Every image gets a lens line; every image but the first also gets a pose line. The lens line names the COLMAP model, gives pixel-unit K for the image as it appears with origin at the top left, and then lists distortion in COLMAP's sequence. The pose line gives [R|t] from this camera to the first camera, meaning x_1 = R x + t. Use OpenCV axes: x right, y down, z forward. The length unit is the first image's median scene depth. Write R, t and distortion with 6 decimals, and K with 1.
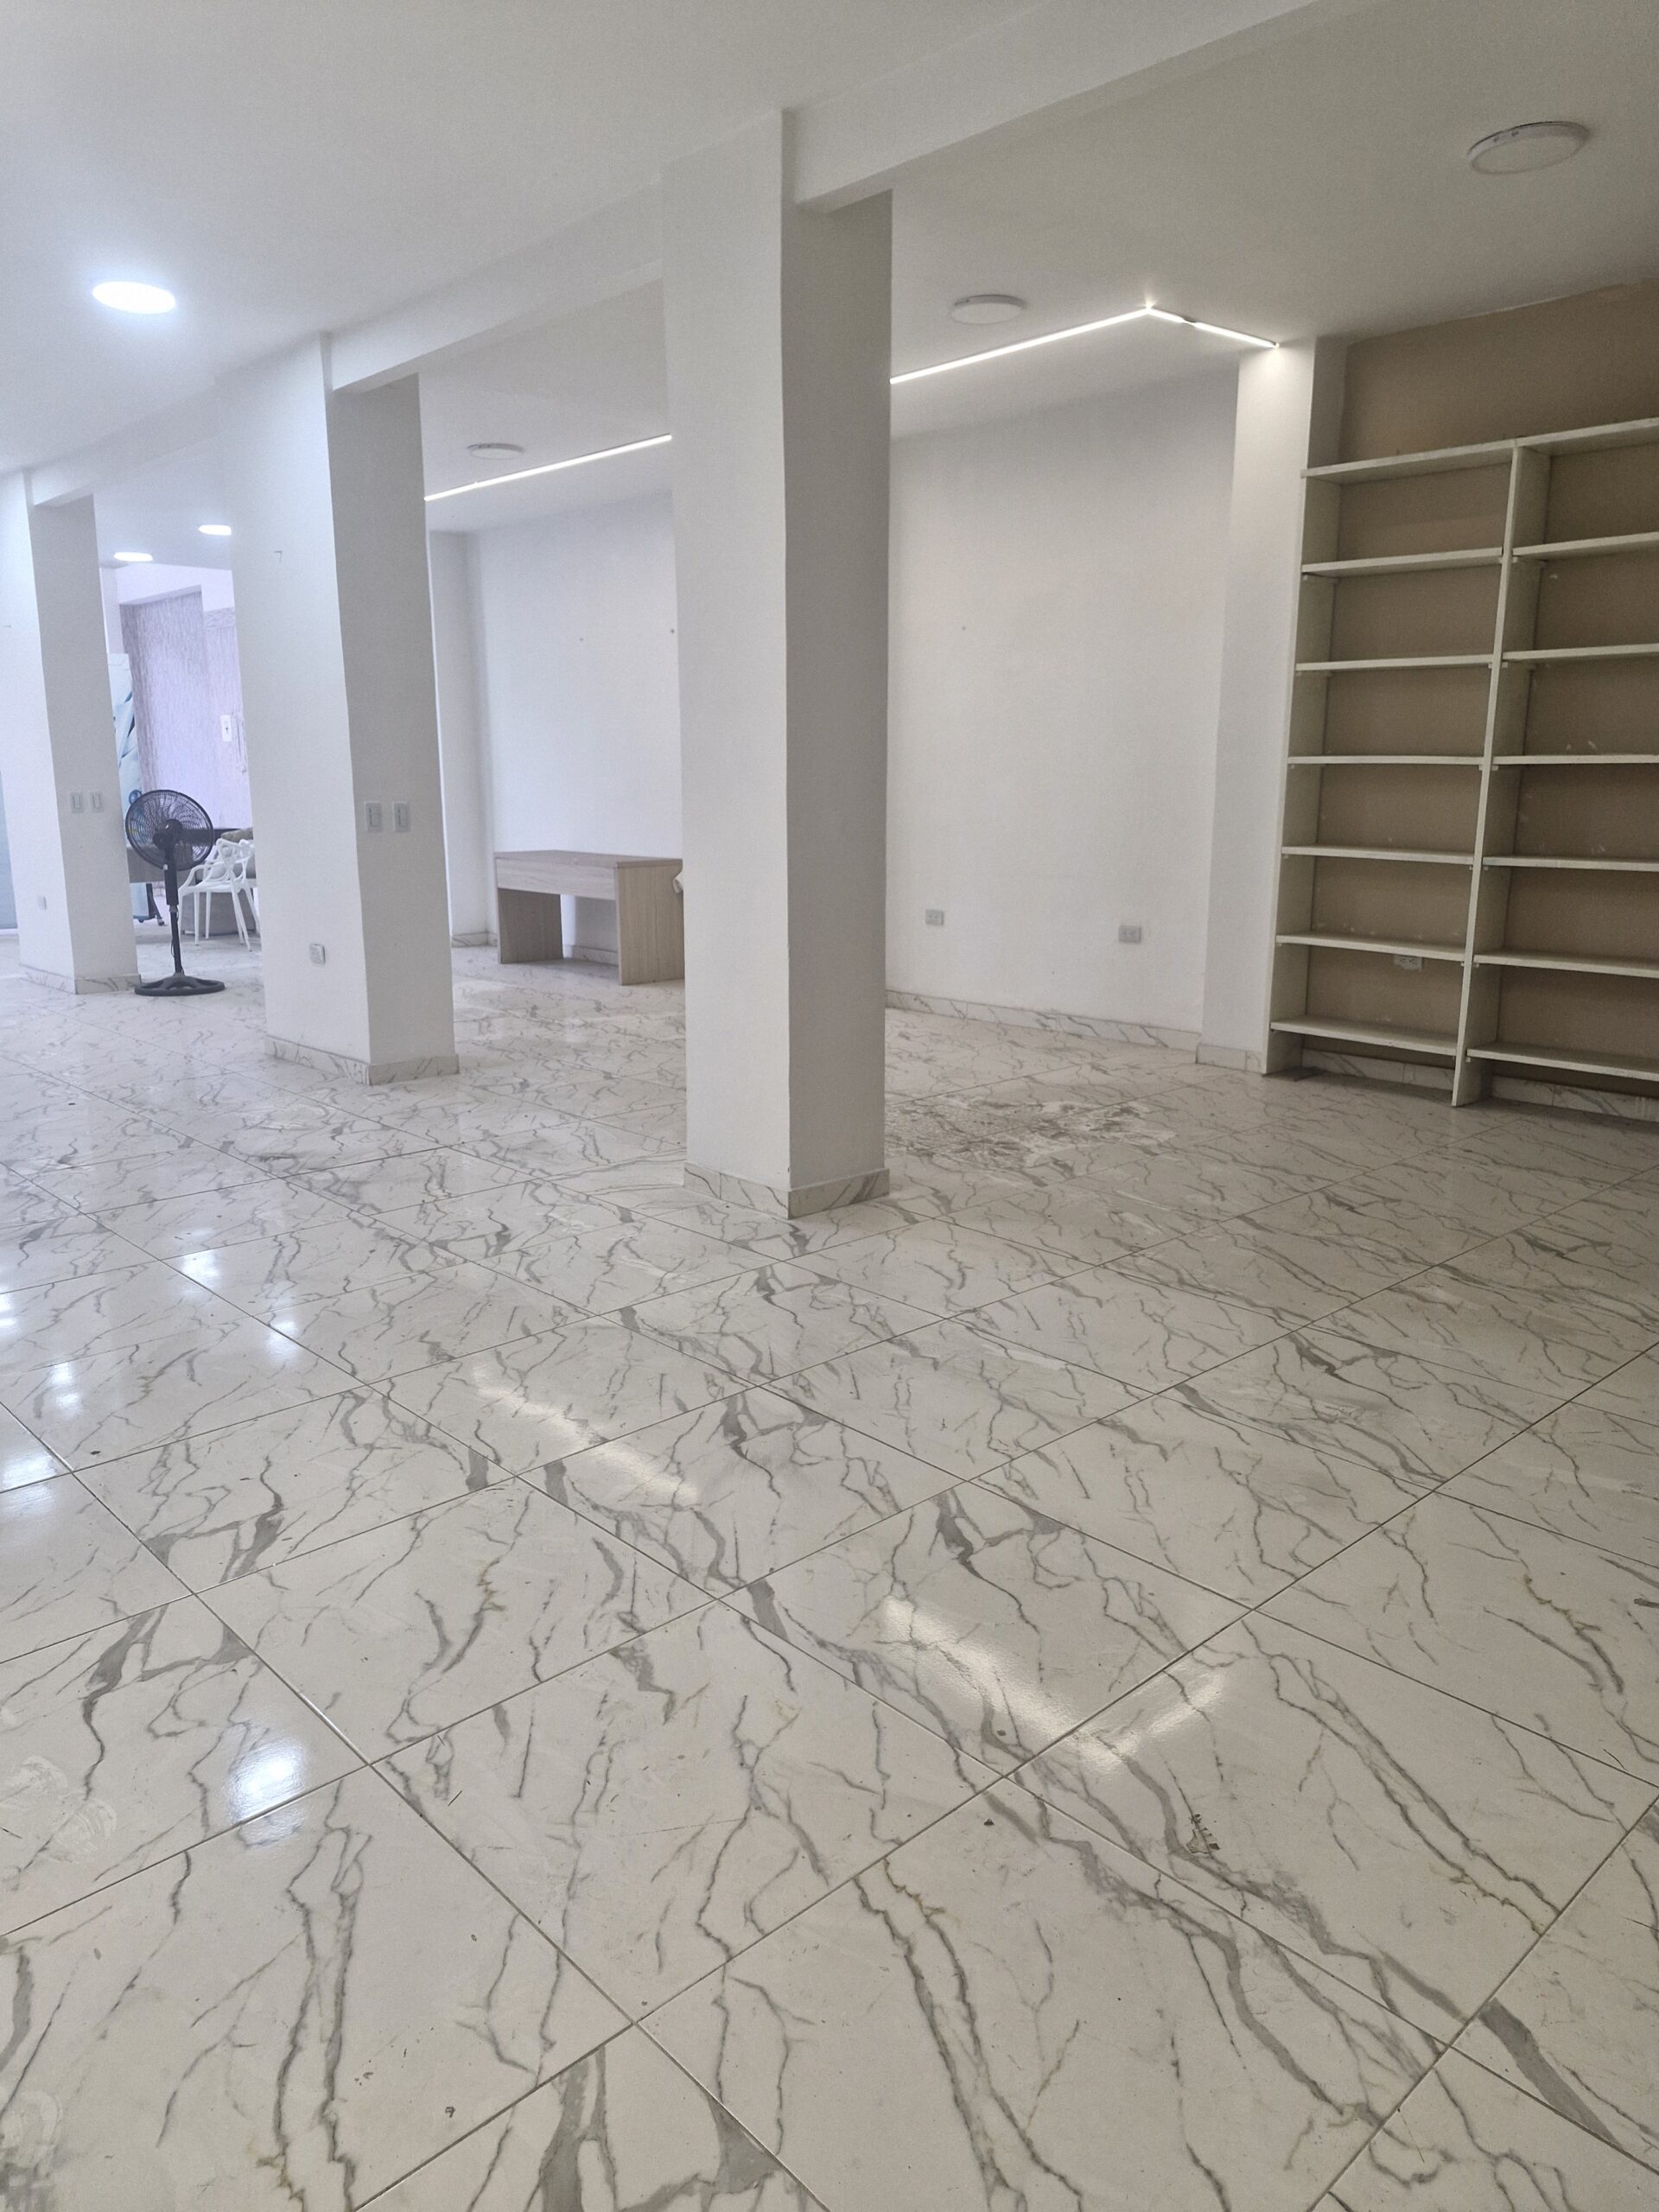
lens RADIAL K [[1509.6, 0, 819.7], [0, 1509.6, 1084.1], [0, 0, 1]] dist [0.111325, -0.139363]
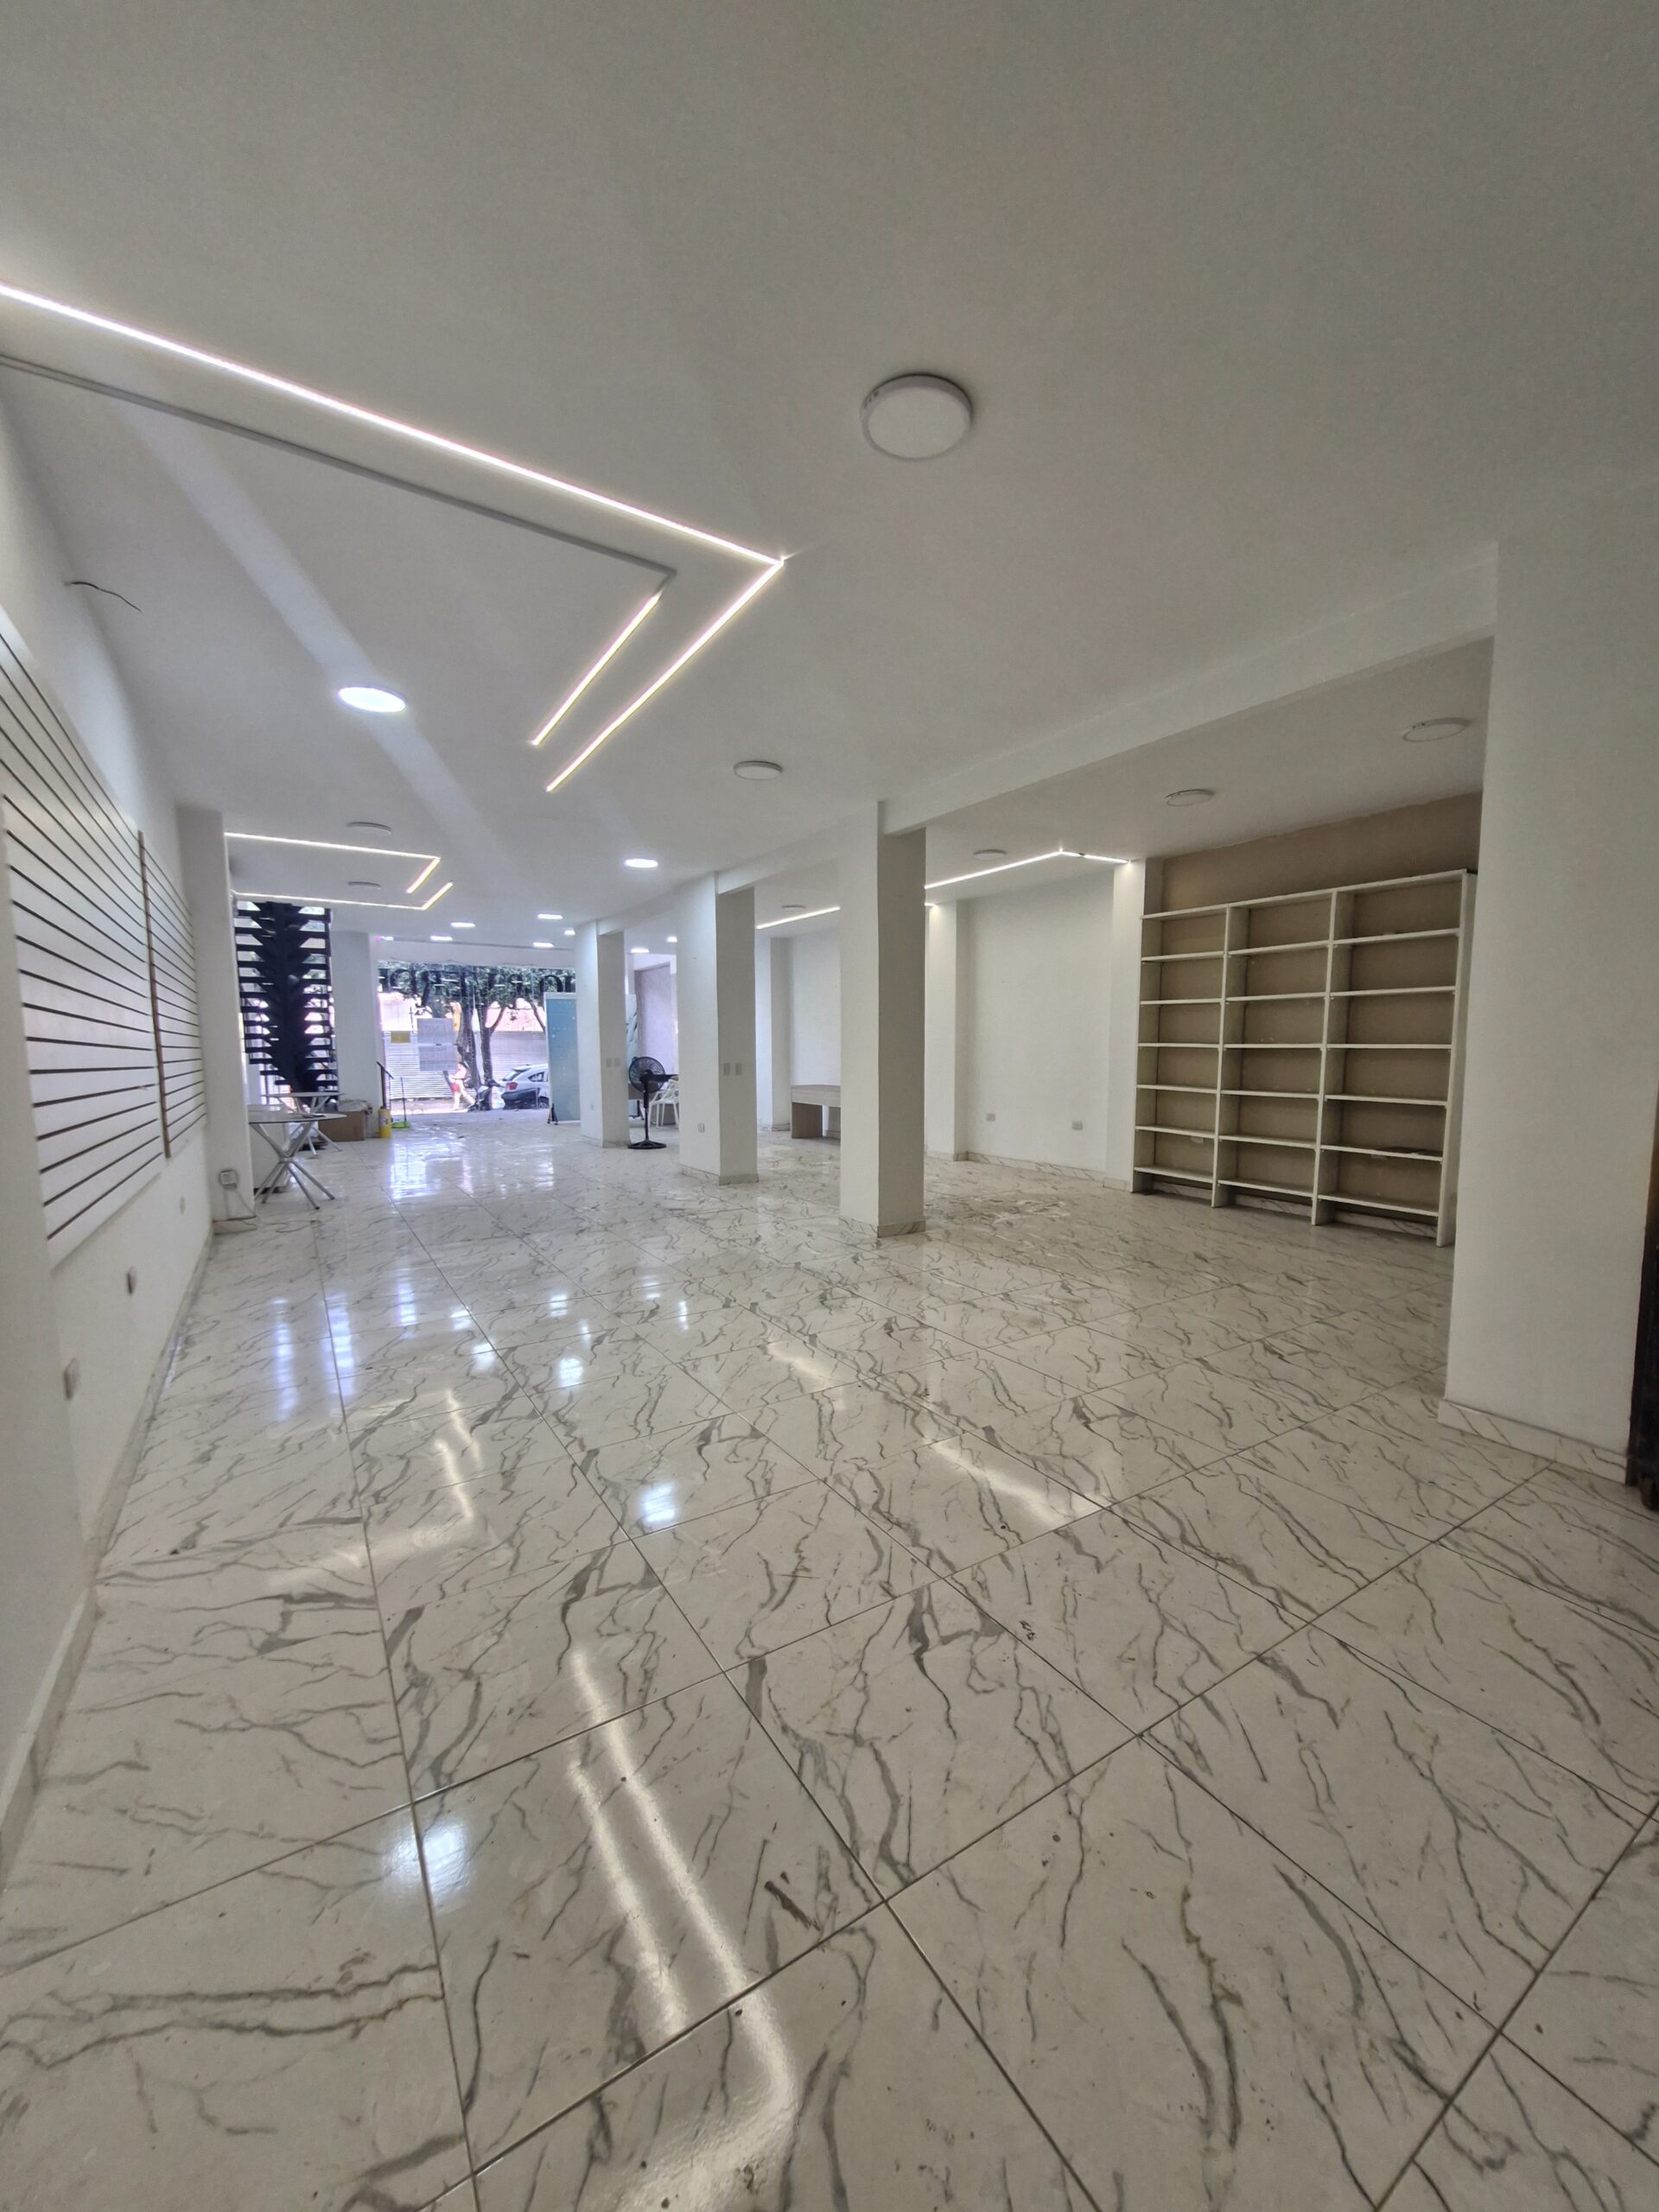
lens RADIAL K [[860.3, 0, 861.8], [0, 860.3, 1142.3], [0, 0, 1]] dist [-0.000815, -0.000729]
pose [[0.987298, 0.018338, -0.157817, 0.124184], [-0.032455, 0.995649, -0.087345, 0.045117], [0.155529, 0.091358, 0.983598, -0.249597]]
